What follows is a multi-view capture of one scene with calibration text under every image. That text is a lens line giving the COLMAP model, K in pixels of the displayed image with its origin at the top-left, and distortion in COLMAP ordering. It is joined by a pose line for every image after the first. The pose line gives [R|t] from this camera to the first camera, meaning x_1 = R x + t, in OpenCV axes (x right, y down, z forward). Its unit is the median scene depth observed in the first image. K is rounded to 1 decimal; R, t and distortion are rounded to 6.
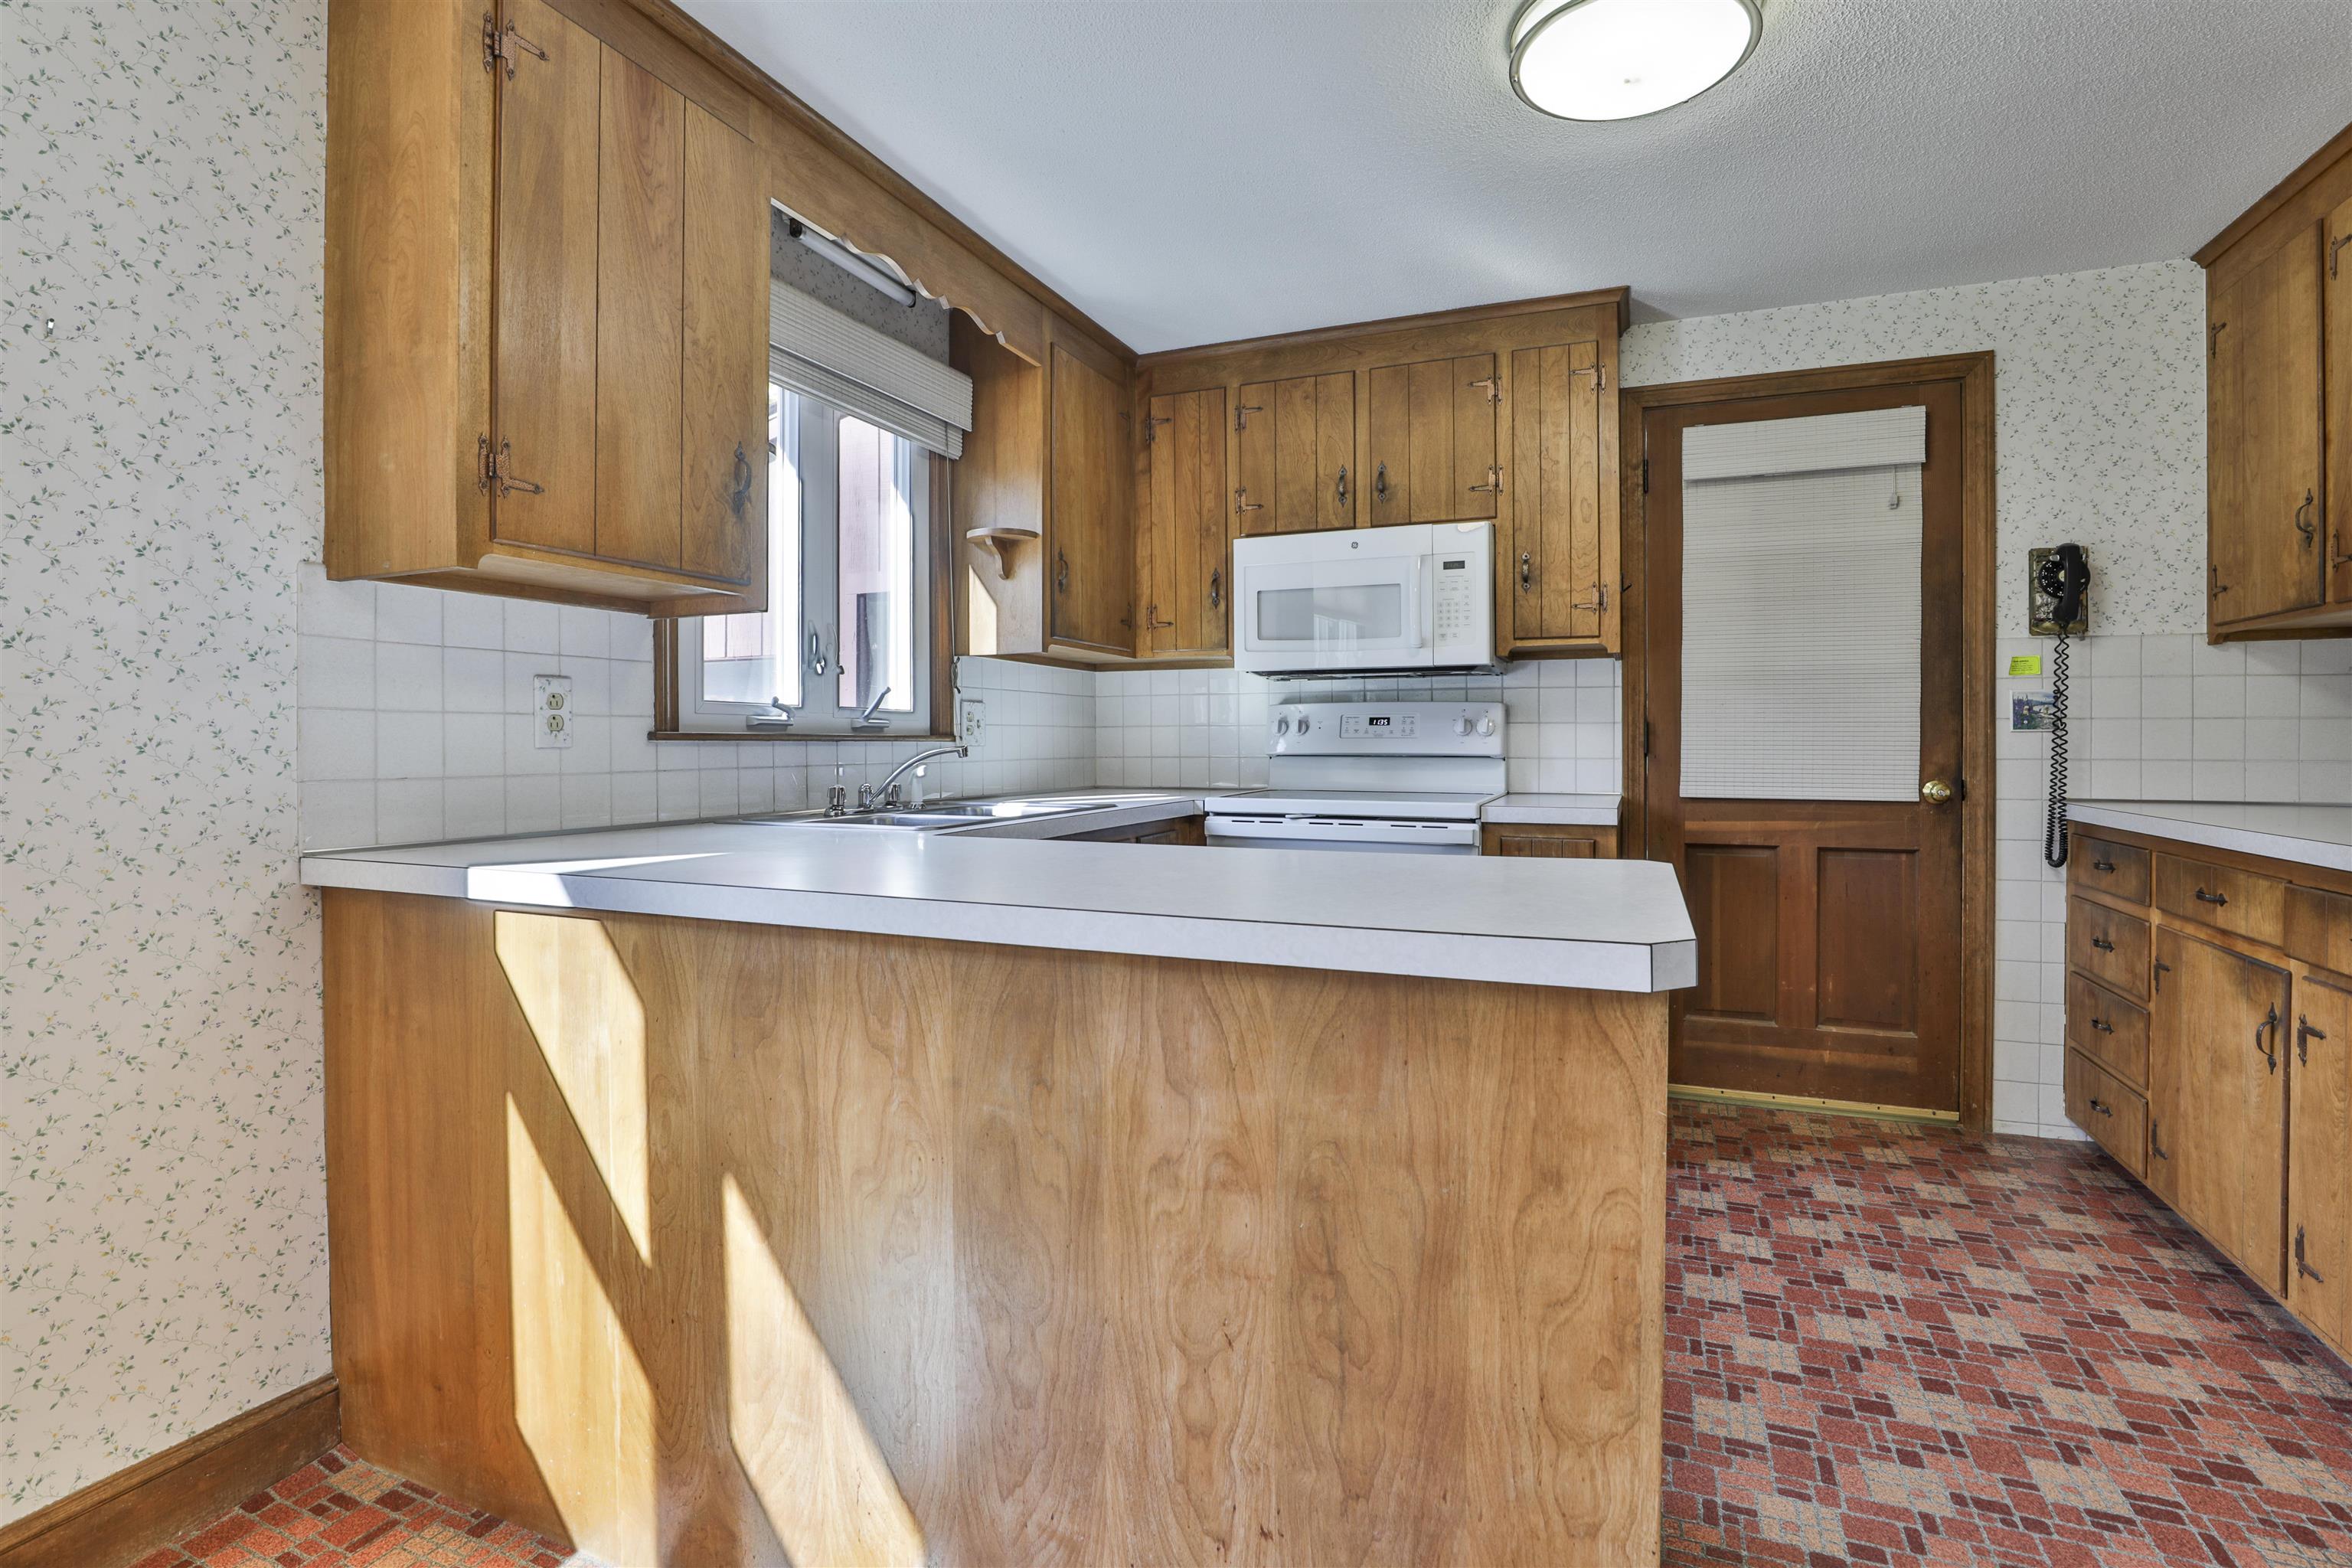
lens RADIAL K [[1070.3, 0, 1159.4], [0, 1070.3, 746.6], [0, 0, 1]] dist [-0.041660, 0.007423]
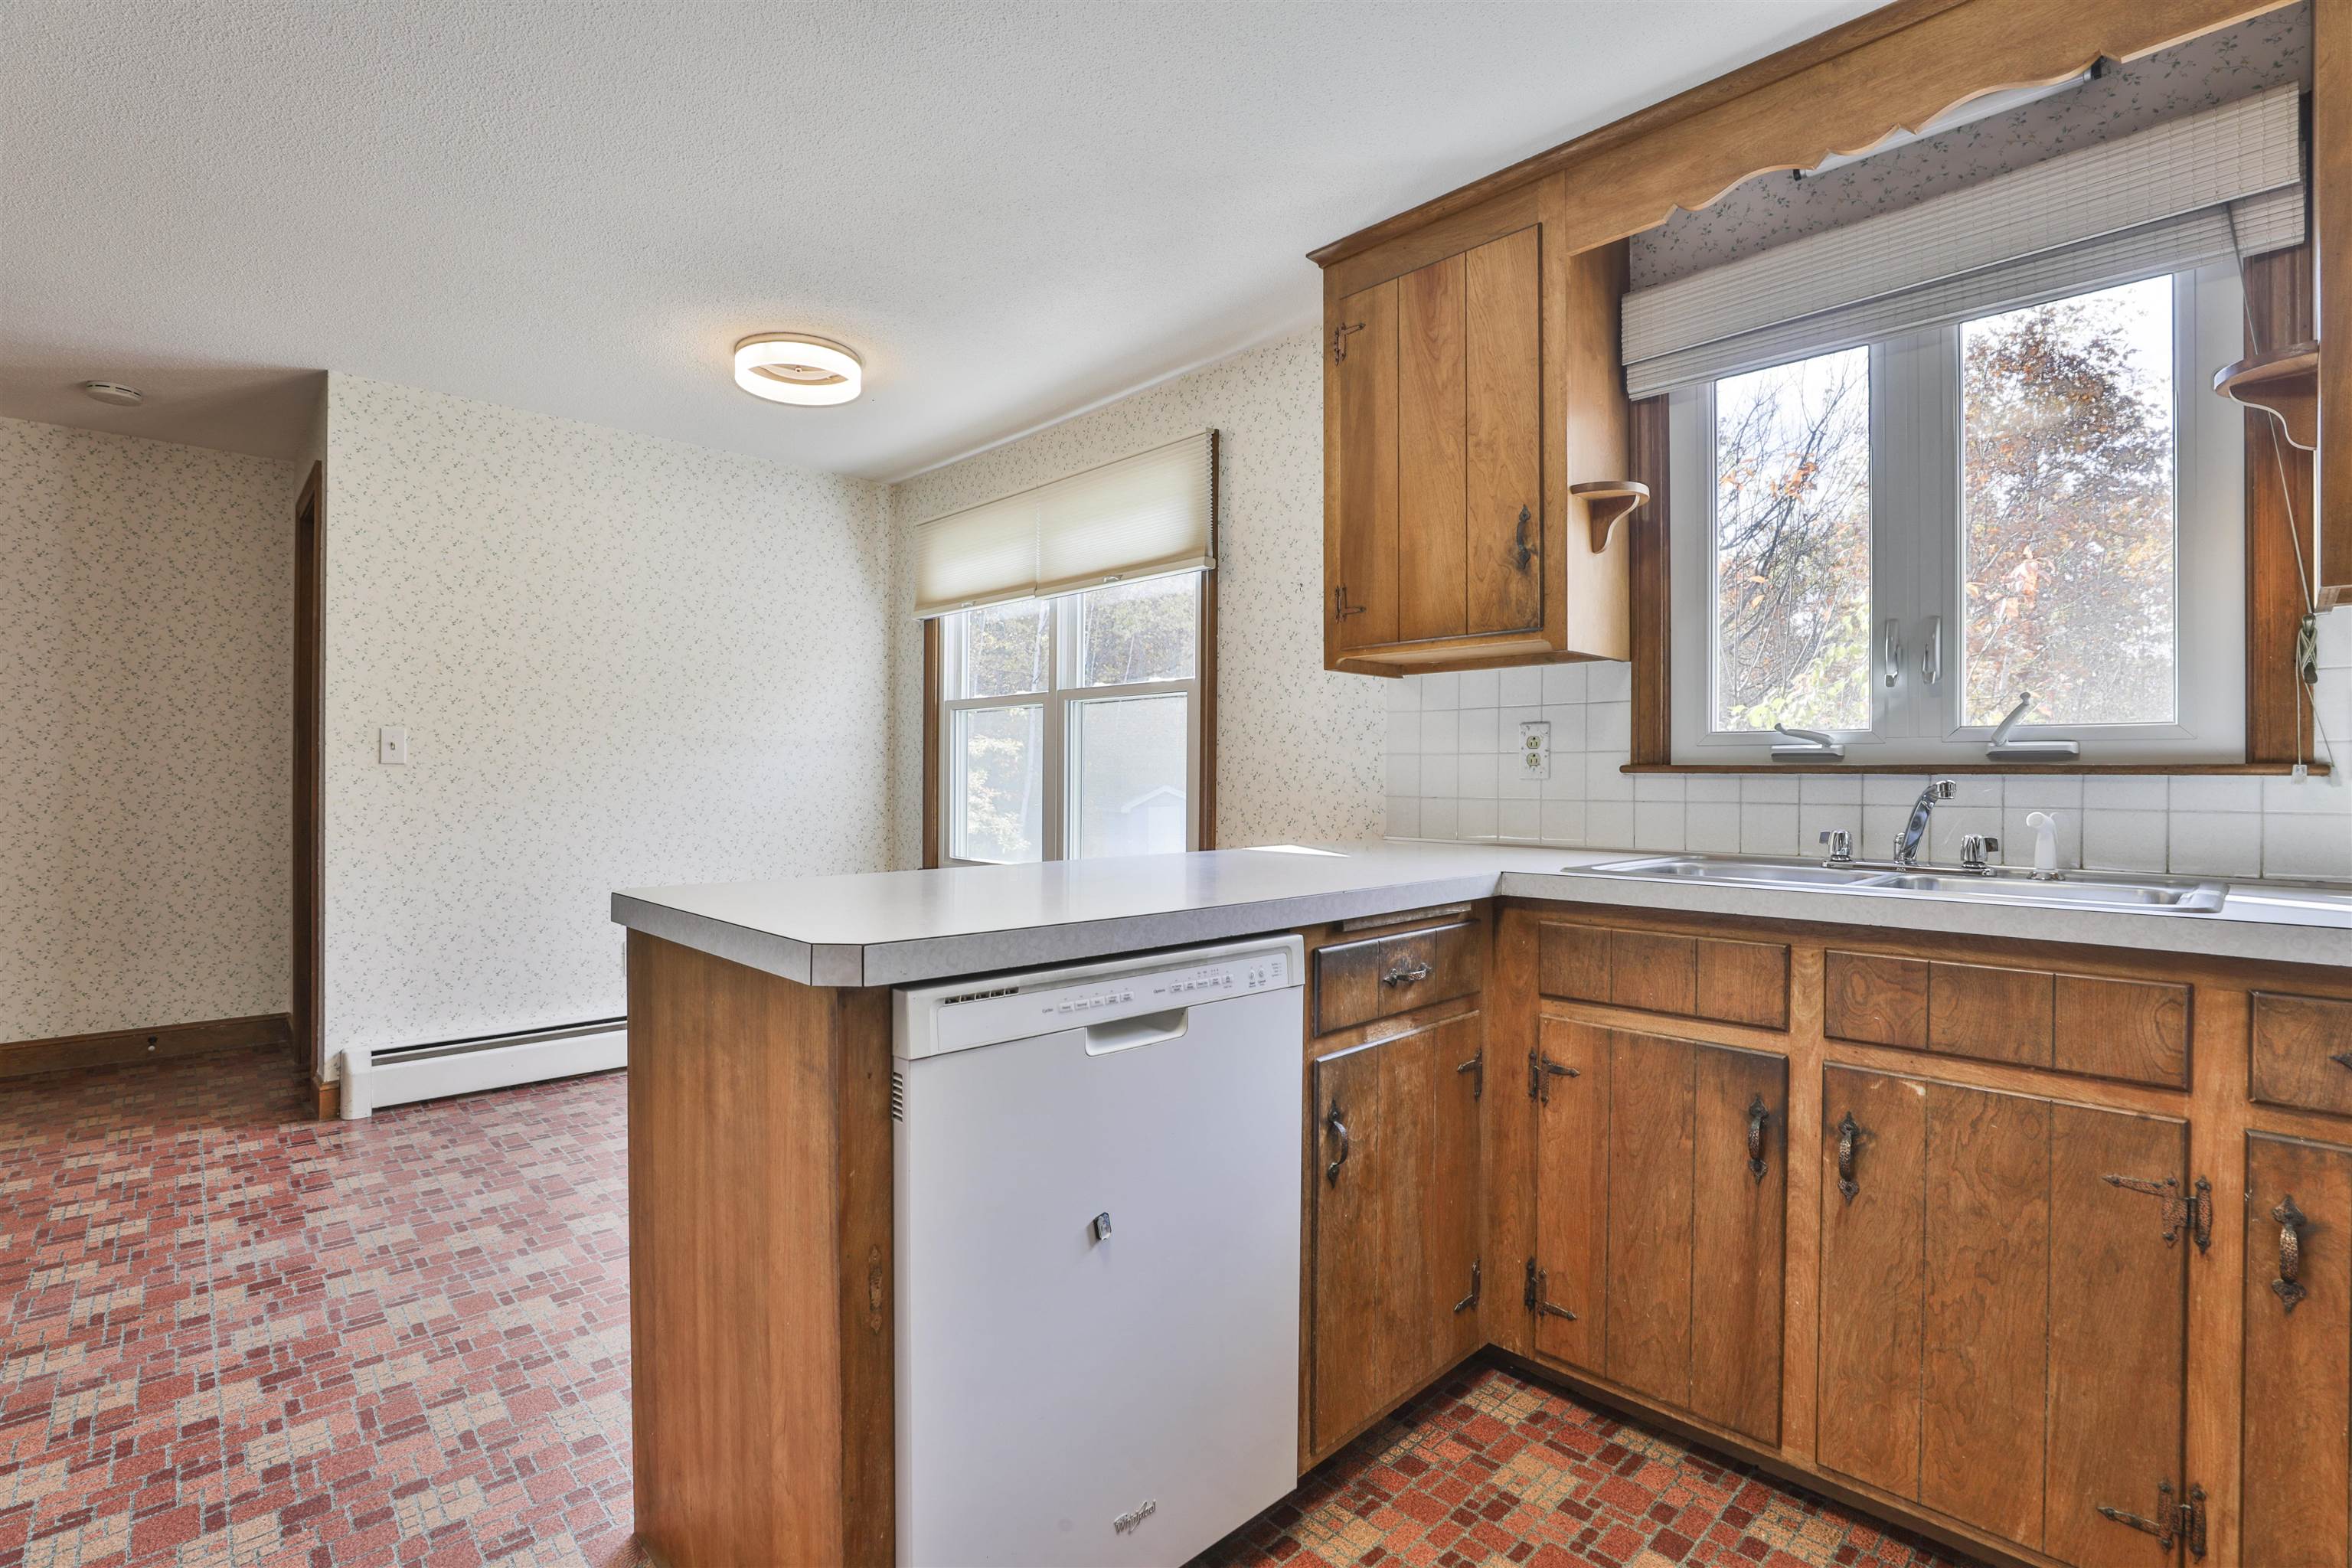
lens RADIAL K [[1089.3, 0, 1218.9], [0, 1089.3, 778.1], [0, 0, 1]] dist [-0.039994, 0.008592]
pose [[-0.351508, 0.000888, -0.936185, 0.500927], [-0.008297, 0.999957, 0.004064, -0.001193], [0.936148, 0.009196, -0.351485, 0.703736]]
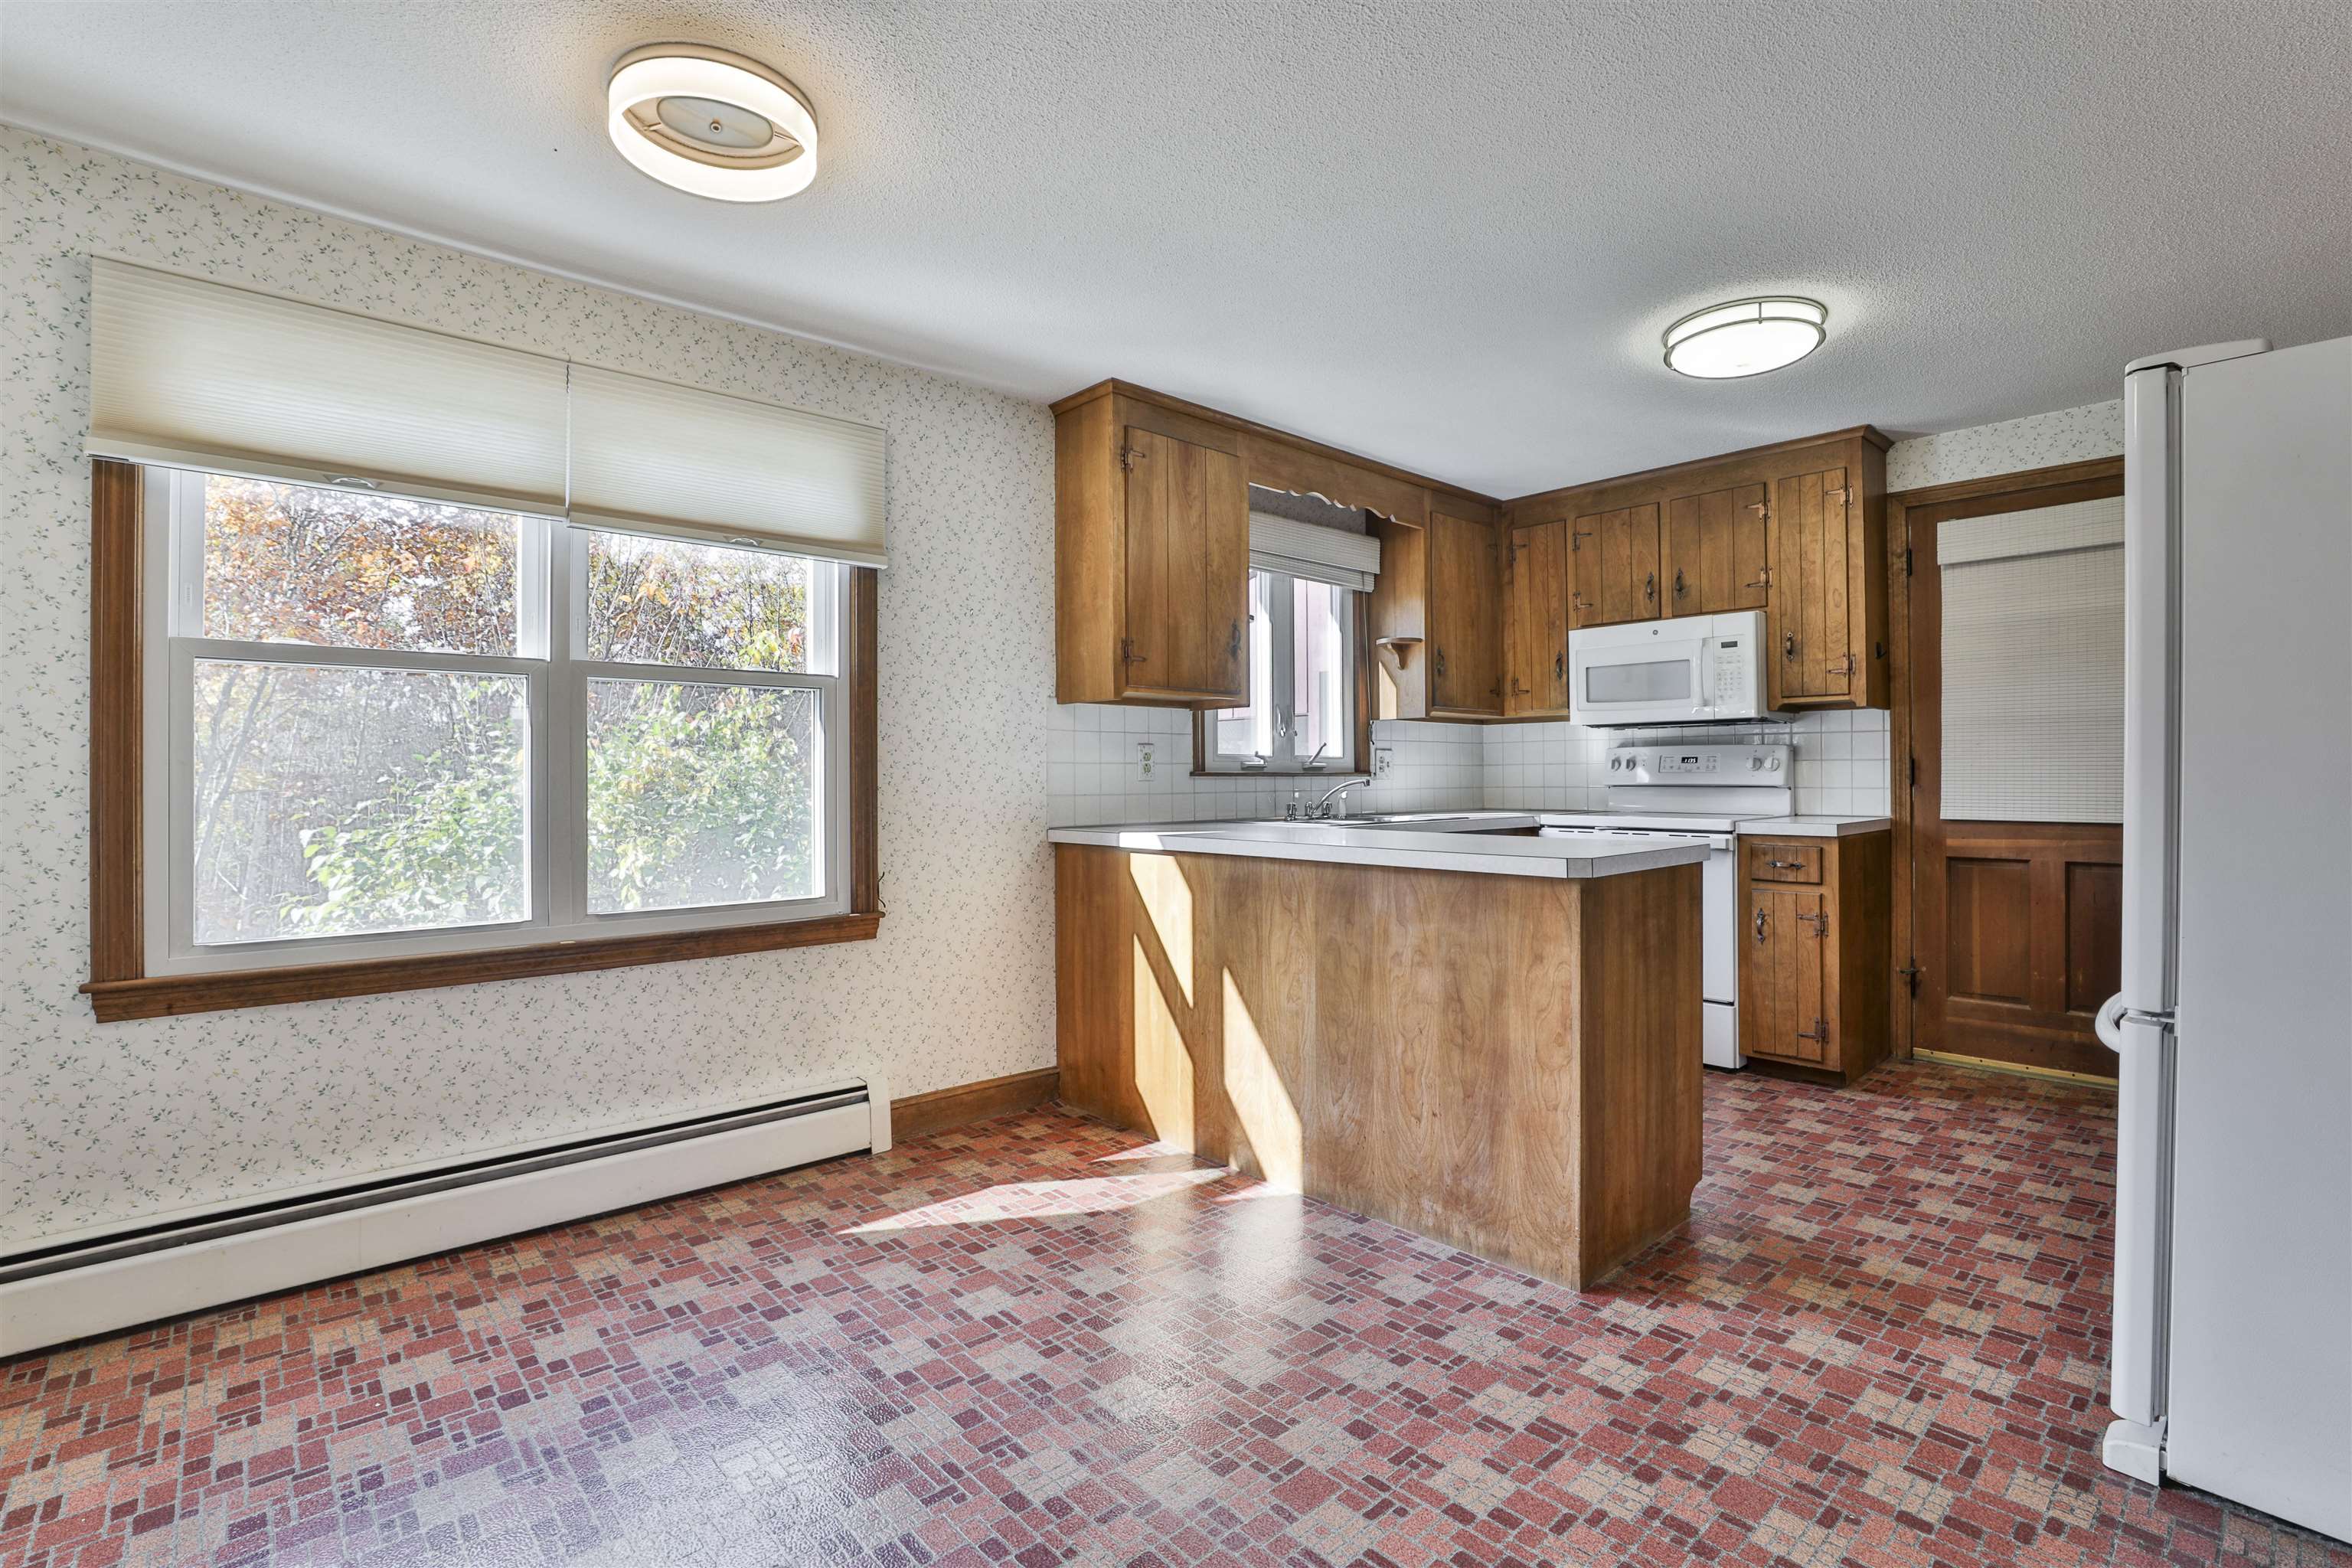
lens RADIAL K [[1010.1, 0, 1227.6], [0, 1010.1, 769.1], [0, 0, 1]] dist [-0.028953, 0.000427]
pose [[0.921560, -0.005828, -0.388192, 0.187151], [0.001465, 0.999932, -0.011536, 0.001396], [0.388233, 0.010063, 0.921506, -0.426989]]
